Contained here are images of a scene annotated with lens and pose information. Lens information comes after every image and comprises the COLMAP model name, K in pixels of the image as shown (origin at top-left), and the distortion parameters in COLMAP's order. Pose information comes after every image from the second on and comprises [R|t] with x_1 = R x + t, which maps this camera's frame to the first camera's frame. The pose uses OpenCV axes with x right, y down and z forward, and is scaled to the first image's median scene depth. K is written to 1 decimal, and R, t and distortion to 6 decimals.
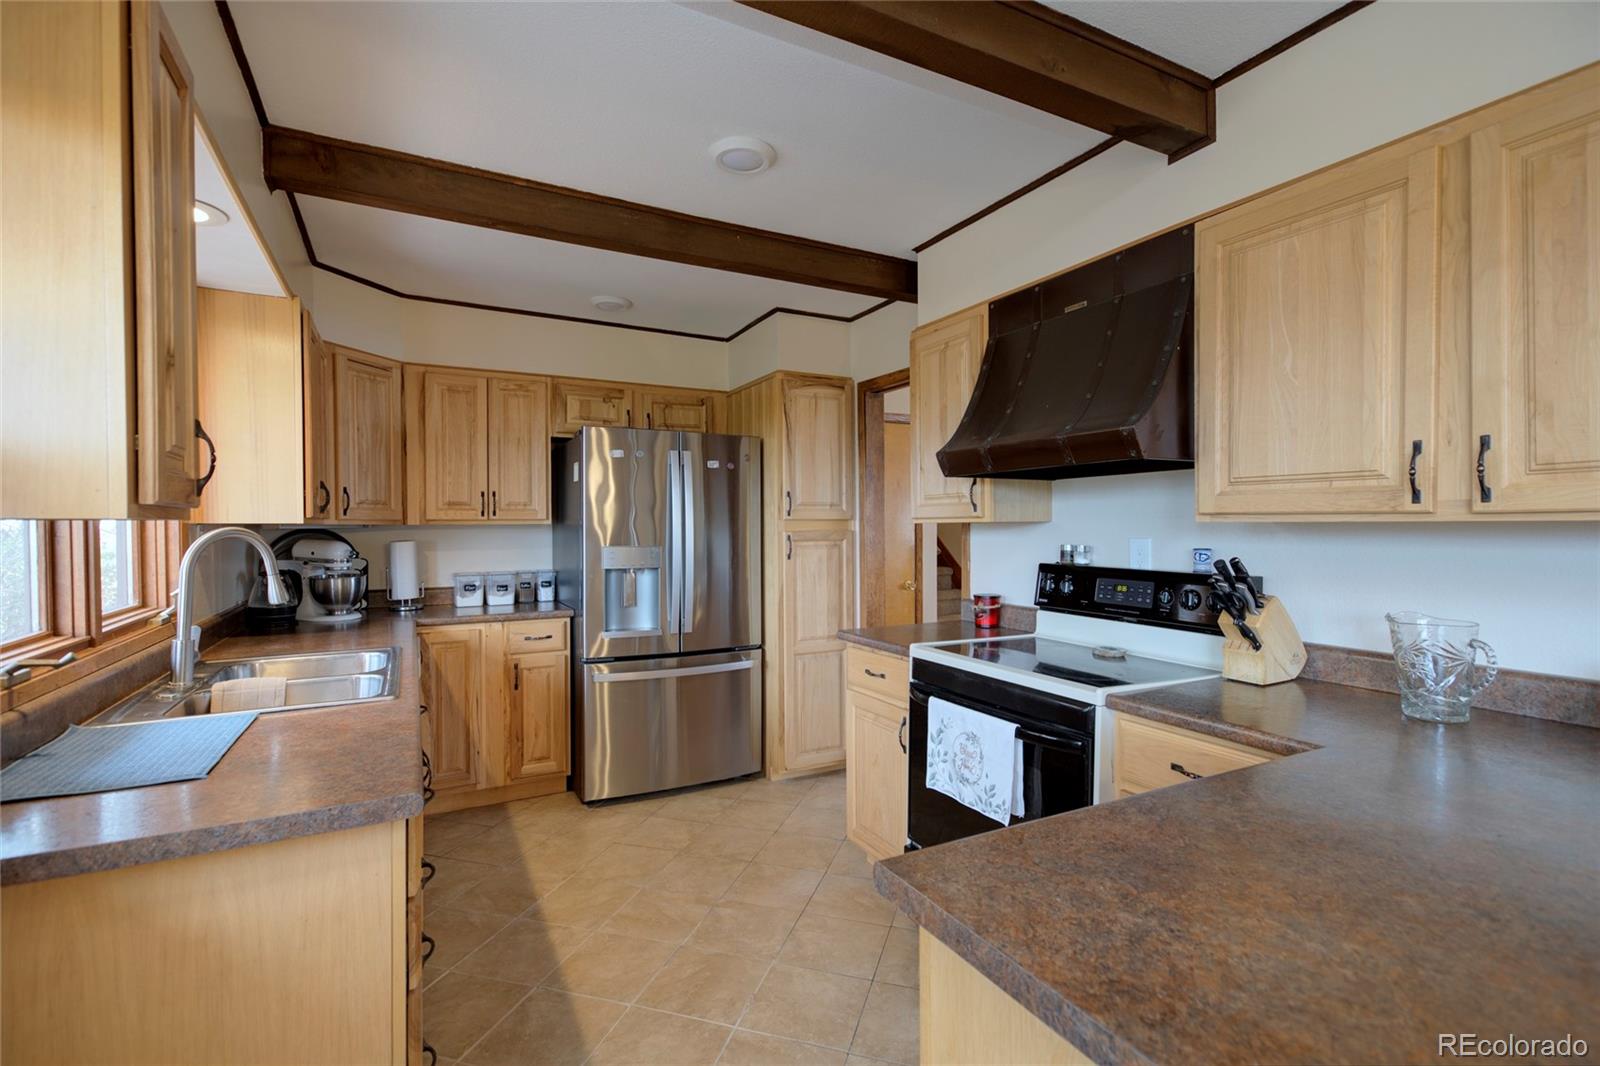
lens RADIAL K [[741.7, 0, 804.4], [0, 741.7, 532.8], [0, 0, 1]] dist [0.014001, -0.000194]
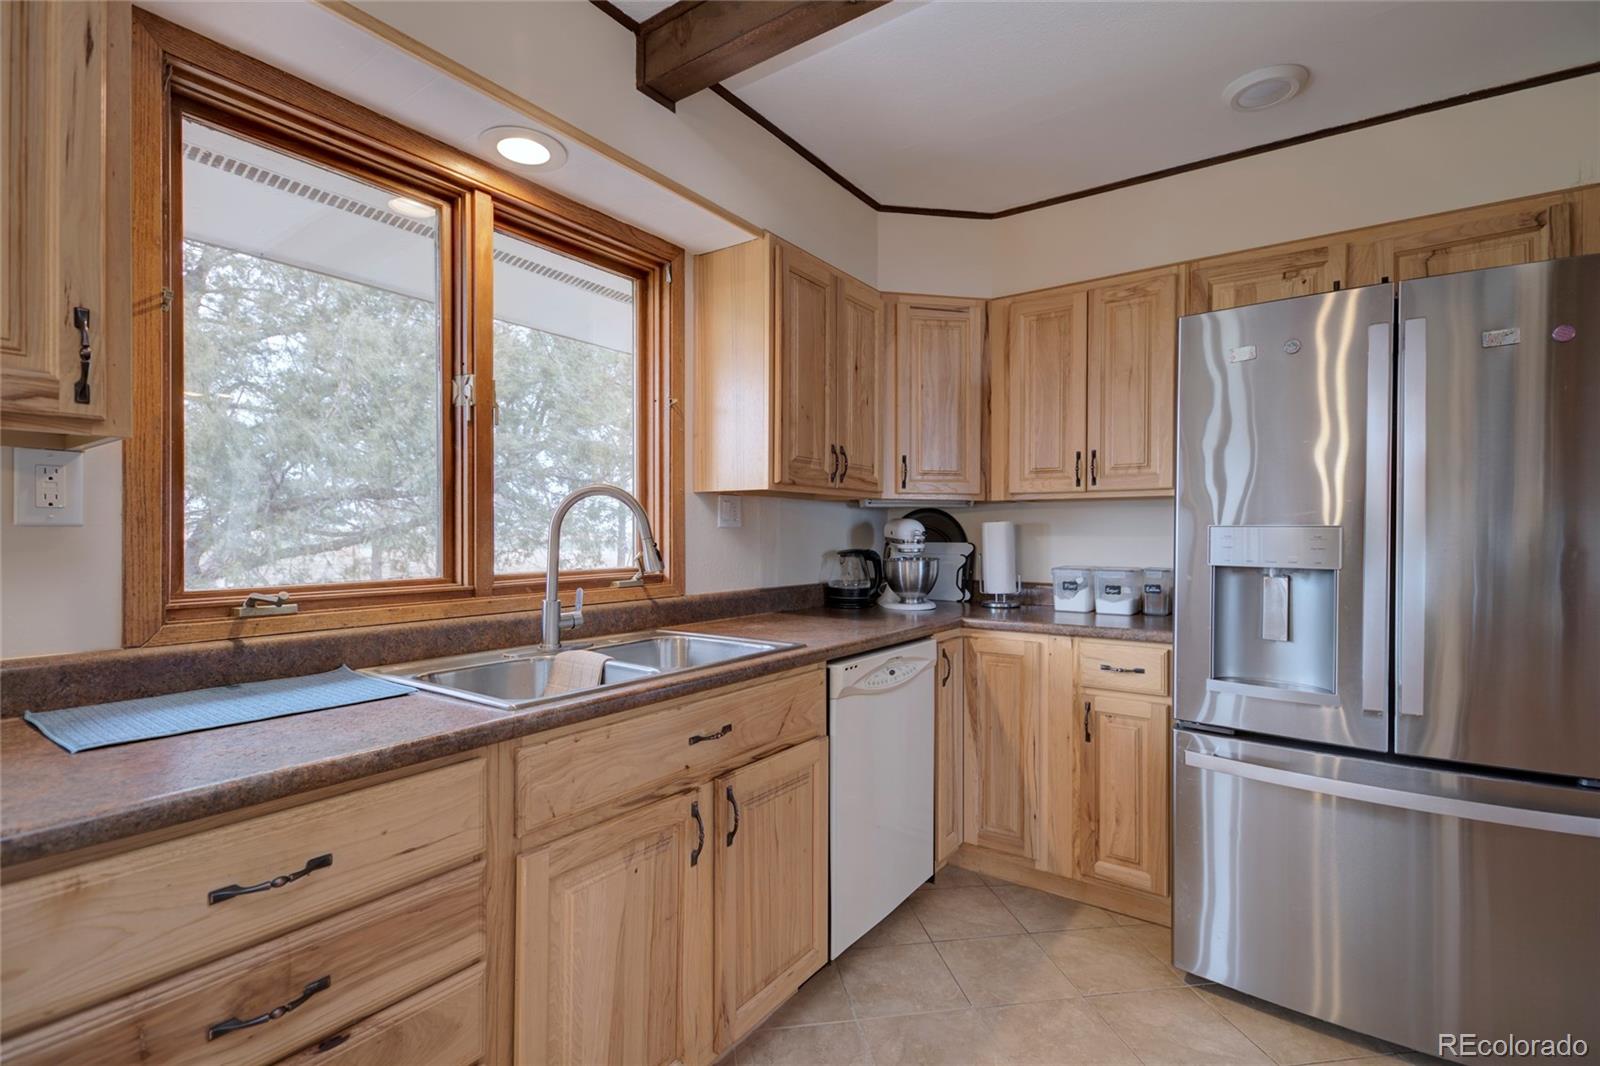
lens RADIAL K [[741.7, 0, 797.9], [0, 741.7, 532.1], [0, 0, 1]] dist [0.014001, -0.000194]
pose [[0.438674, 0.005125, -0.898632, 0.094712], [-0.014176, 0.999899, -0.001218, 0.027351], [0.898534, 0.013273, 0.438702, 0.466496]]
